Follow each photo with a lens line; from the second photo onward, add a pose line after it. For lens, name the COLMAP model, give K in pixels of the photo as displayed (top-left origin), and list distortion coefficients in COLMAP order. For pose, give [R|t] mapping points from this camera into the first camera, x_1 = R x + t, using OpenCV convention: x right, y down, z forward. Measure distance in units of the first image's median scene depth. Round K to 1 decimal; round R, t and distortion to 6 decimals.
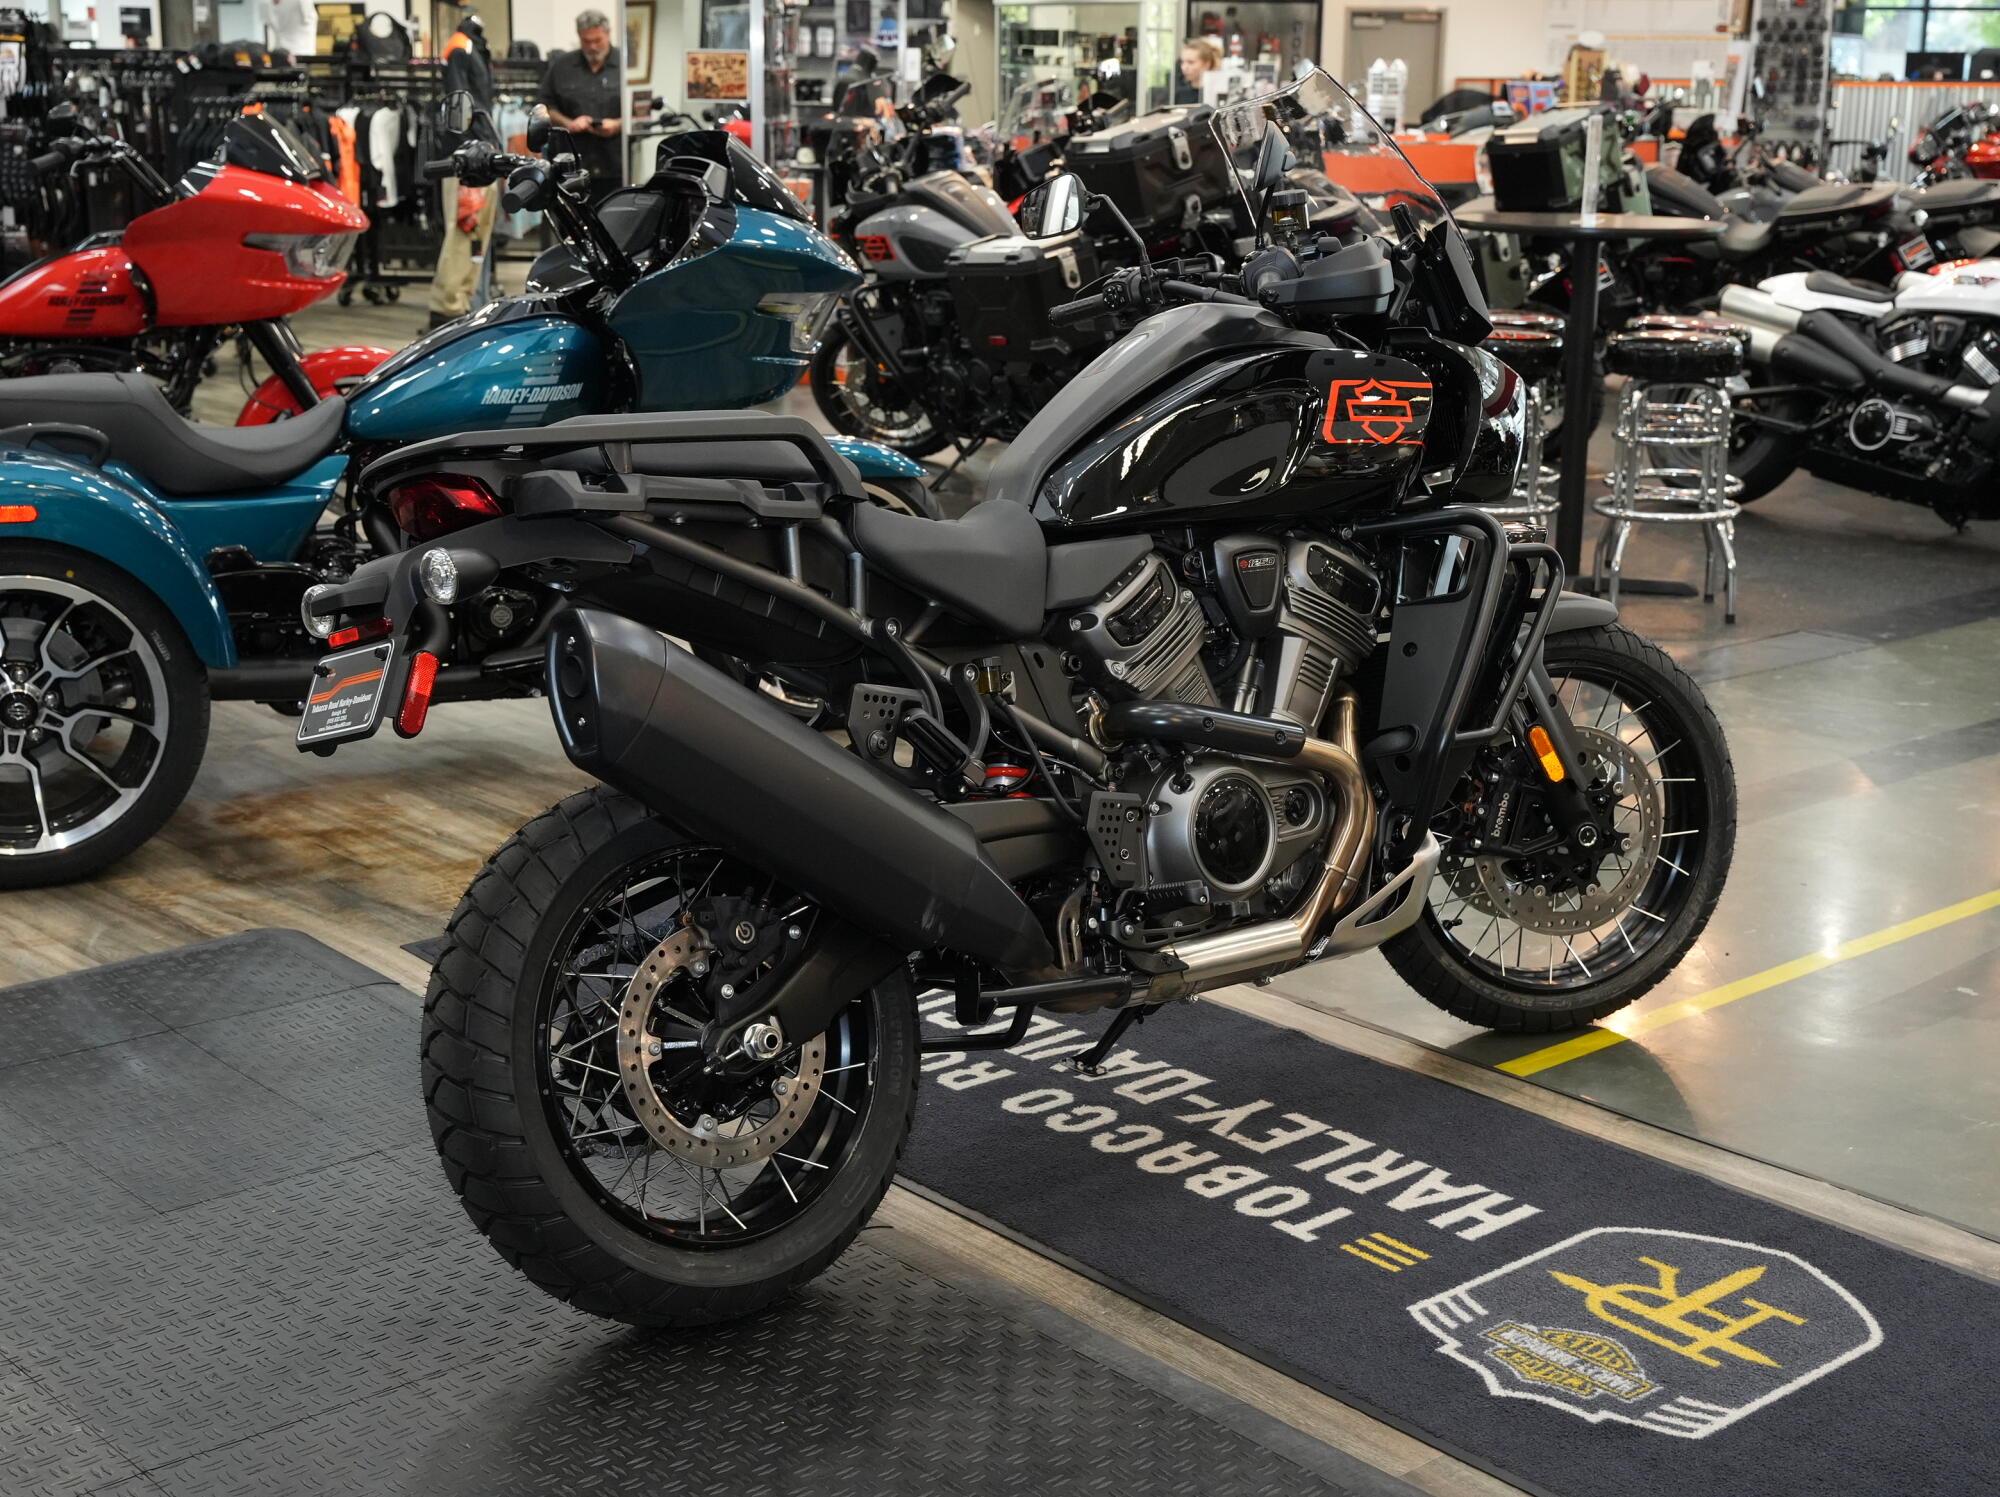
lens RADIAL K [[2734.7, 0, 1001.6], [0, 2734.7, 753.2], [0, 0, 1]] dist [0.034207, 0.000000]
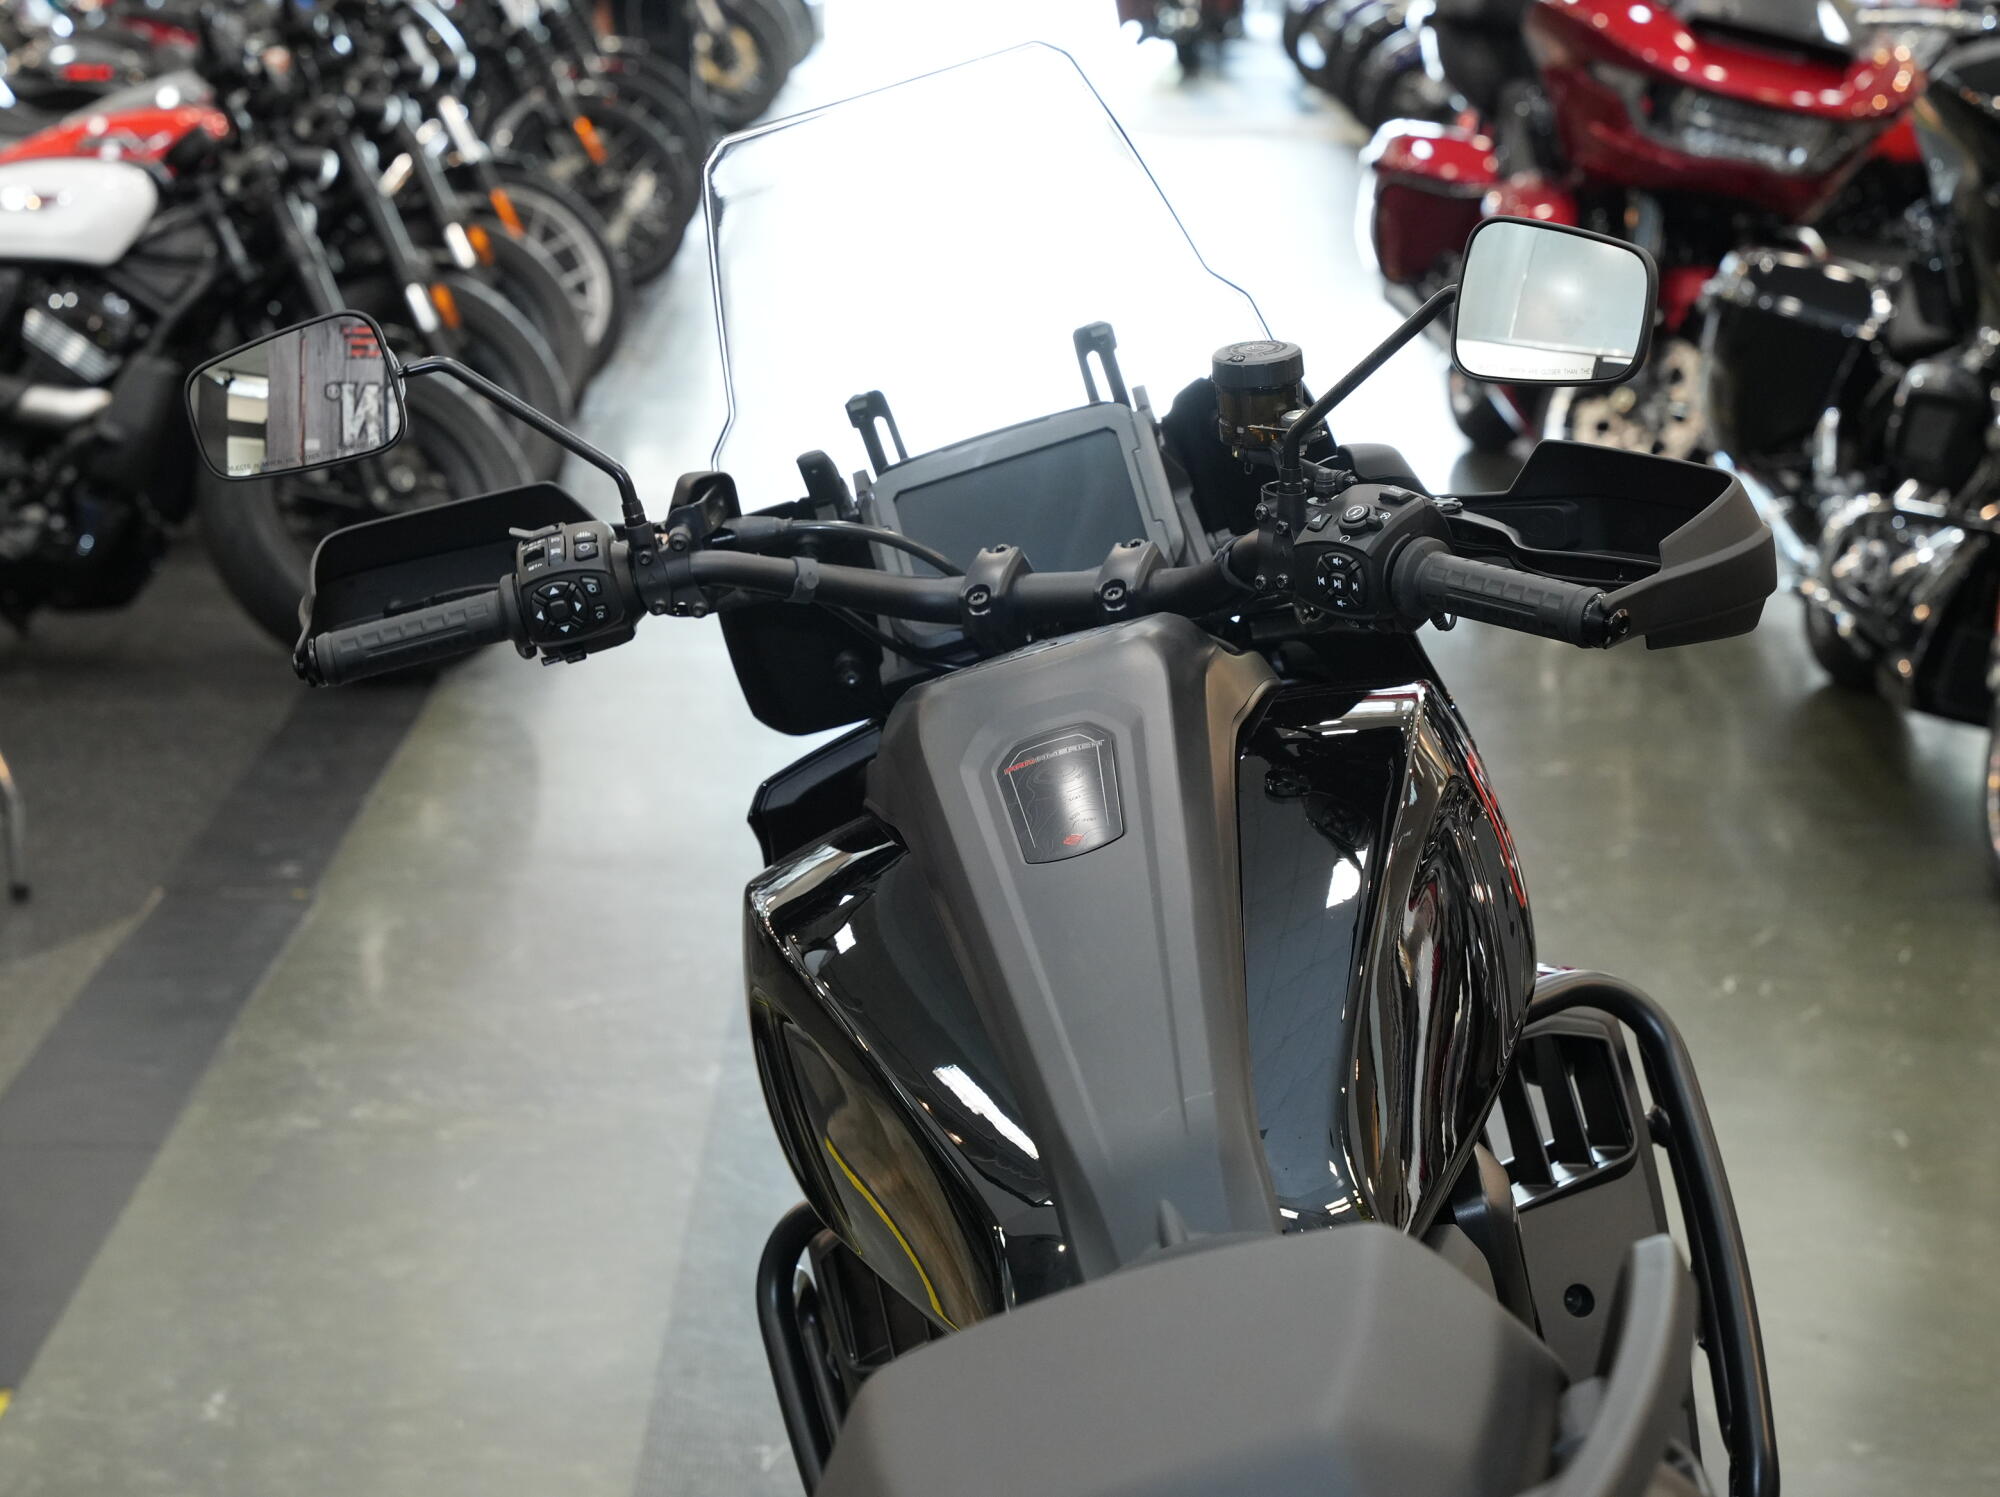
lens RADIAL K [[4358.5, 0, 1002.8], [0, 4358.5, 750.7], [0, 0, 1]] dist [0.023301, 0.000000]
pose [[0.662806, -0.172990, 0.728535, -0.443391], [0.180298, 0.981192, 0.068953, -0.202574], [-0.726761, 0.085651, 0.681530, 0.577507]]
